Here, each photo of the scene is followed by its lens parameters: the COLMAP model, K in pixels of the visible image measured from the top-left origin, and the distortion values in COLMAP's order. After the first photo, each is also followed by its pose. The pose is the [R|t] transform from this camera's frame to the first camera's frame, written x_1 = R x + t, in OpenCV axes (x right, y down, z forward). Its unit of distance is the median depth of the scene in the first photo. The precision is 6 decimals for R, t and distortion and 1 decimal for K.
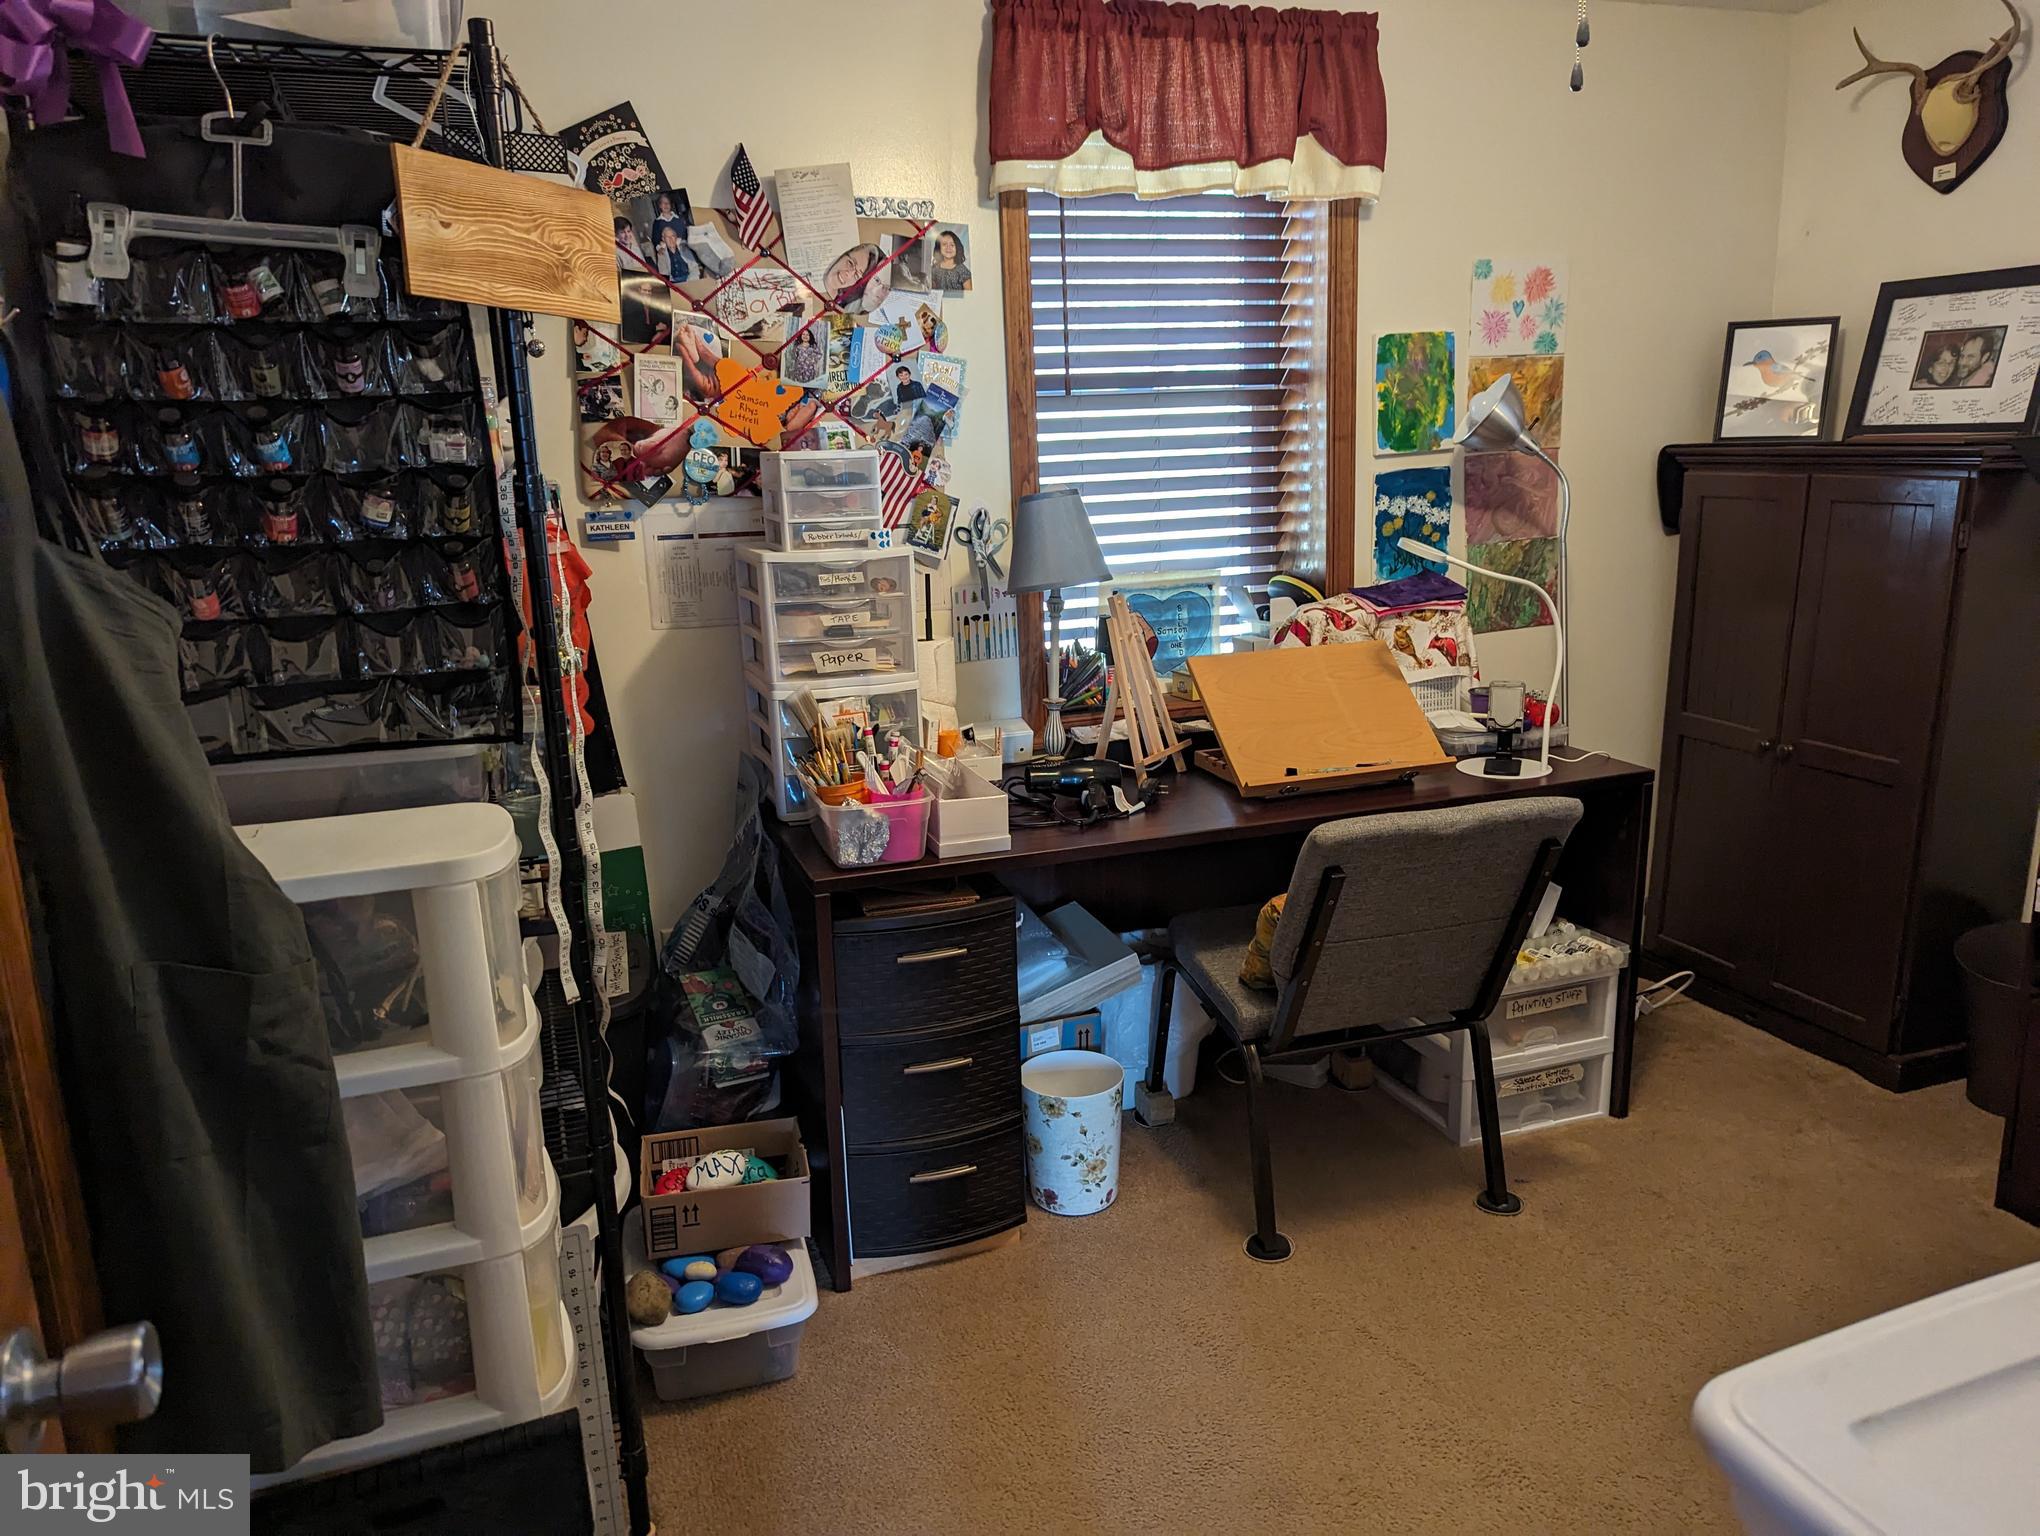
lens RADIAL K [[1446.1, 0, 1016.6], [0, 1446.1, 837.5], [0, 0, 1]] dist [0.006622, -0.007453]
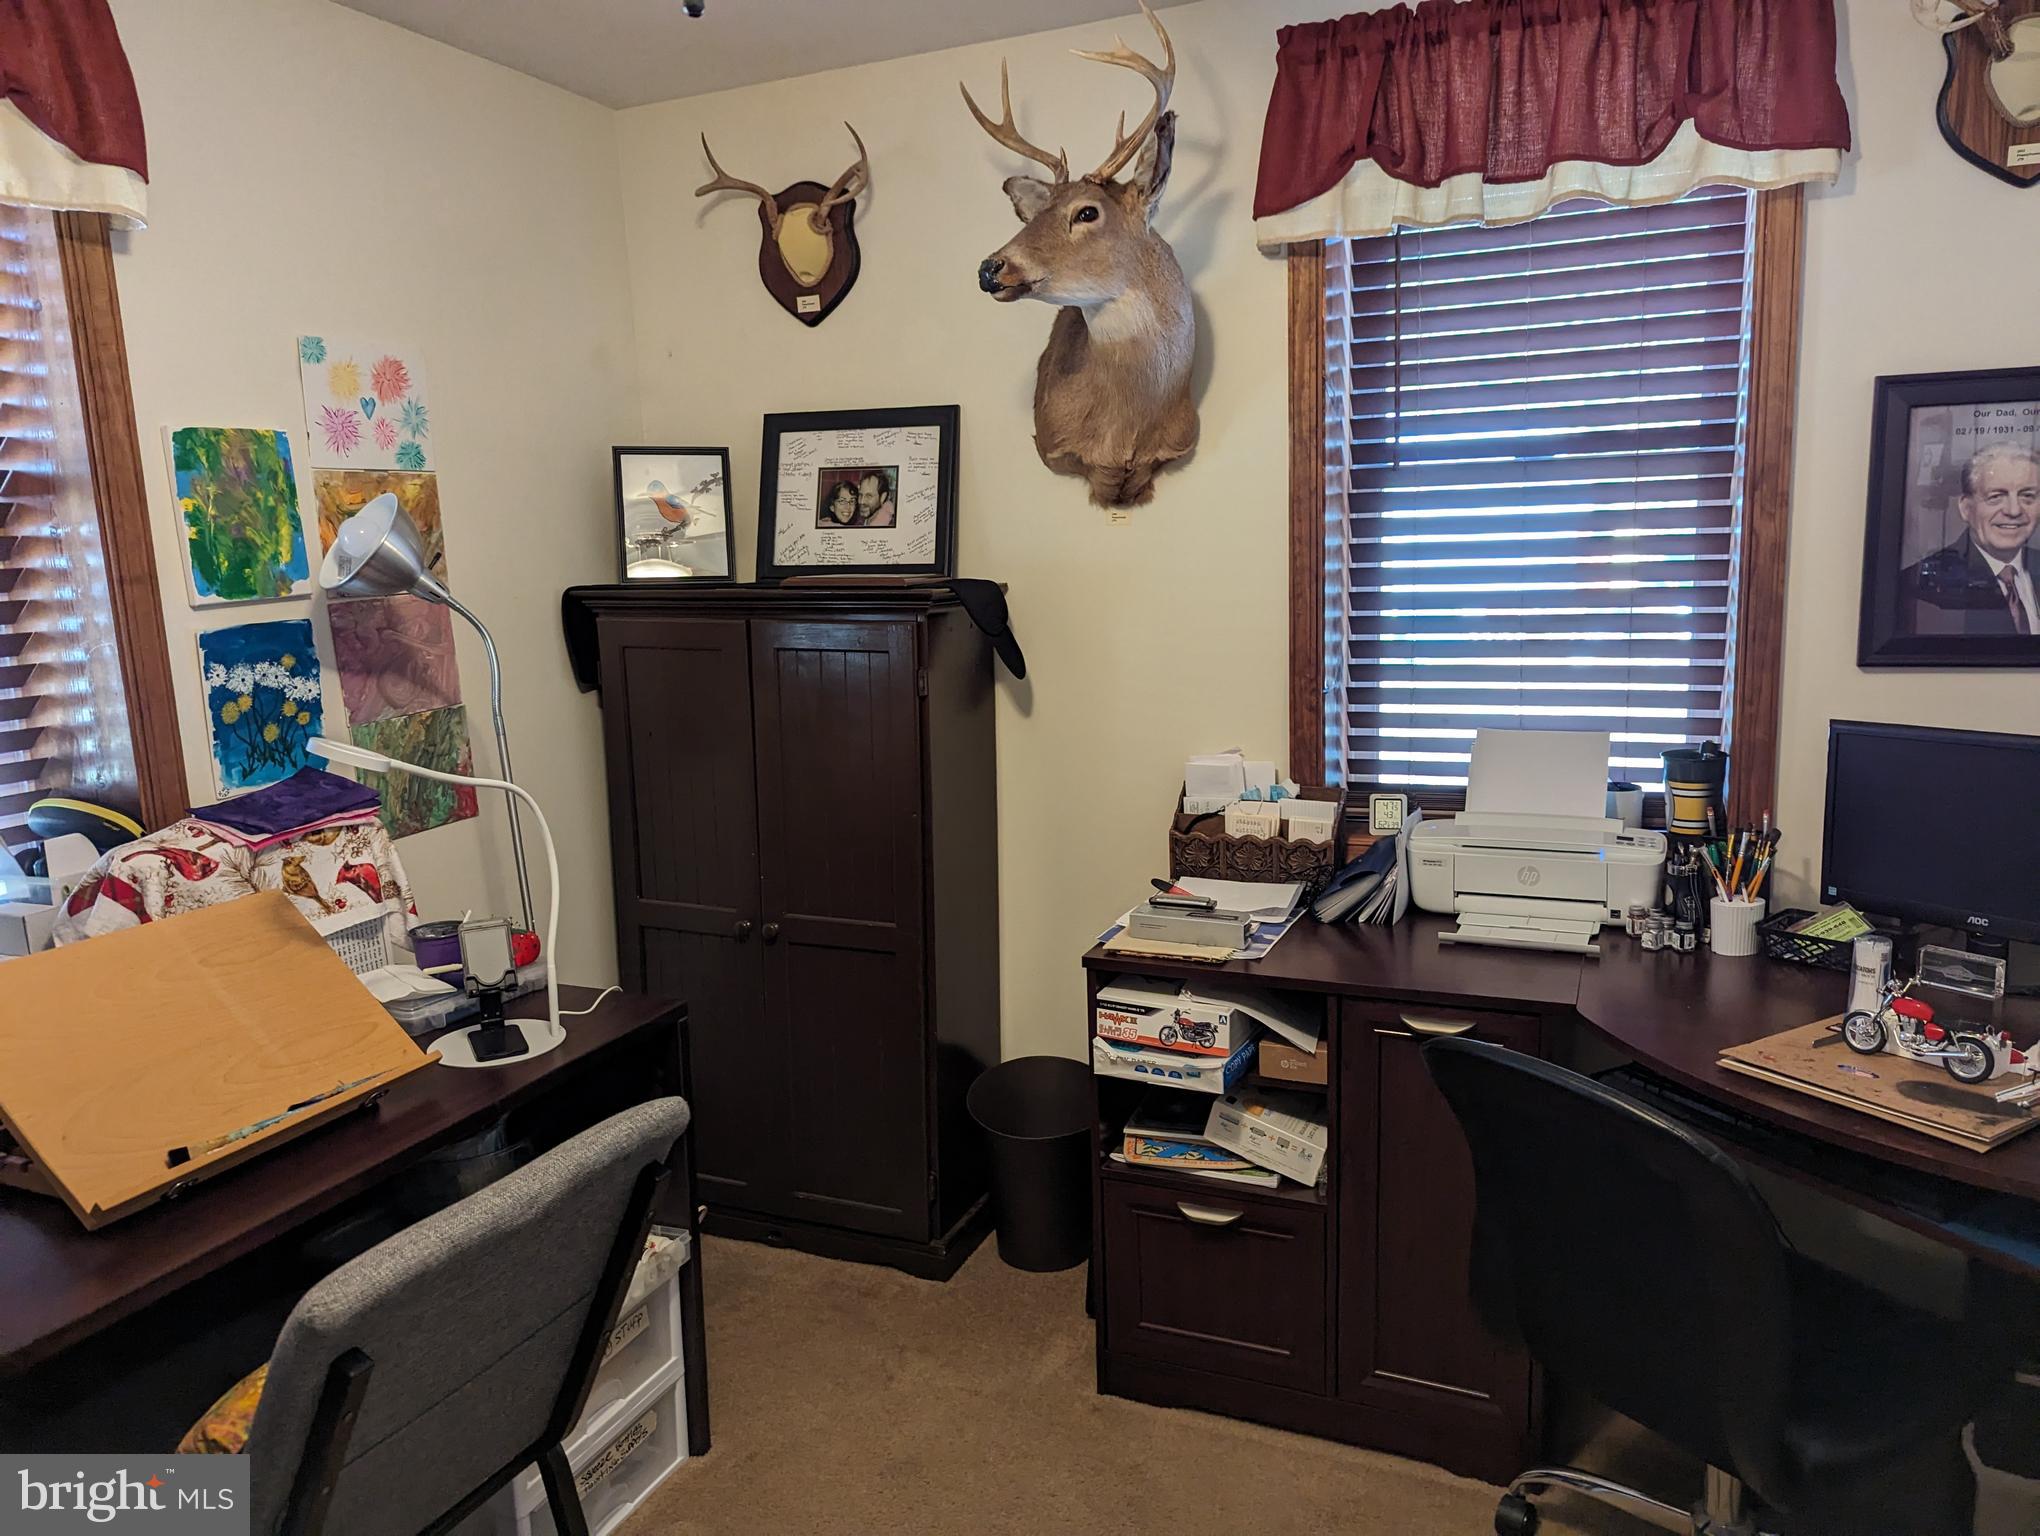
lens RADIAL K [[1438.7, 0, 1013.8], [0, 1438.7, 781.9], [0, 0, 1]] dist [0.046799, -0.043346]
pose [[0.676064, -0.107337, 0.728983, 0.009348], [0.195884, 0.979914, -0.037379, -0.088702], [-0.710329, 0.168067, 0.683510, 0.299923]]
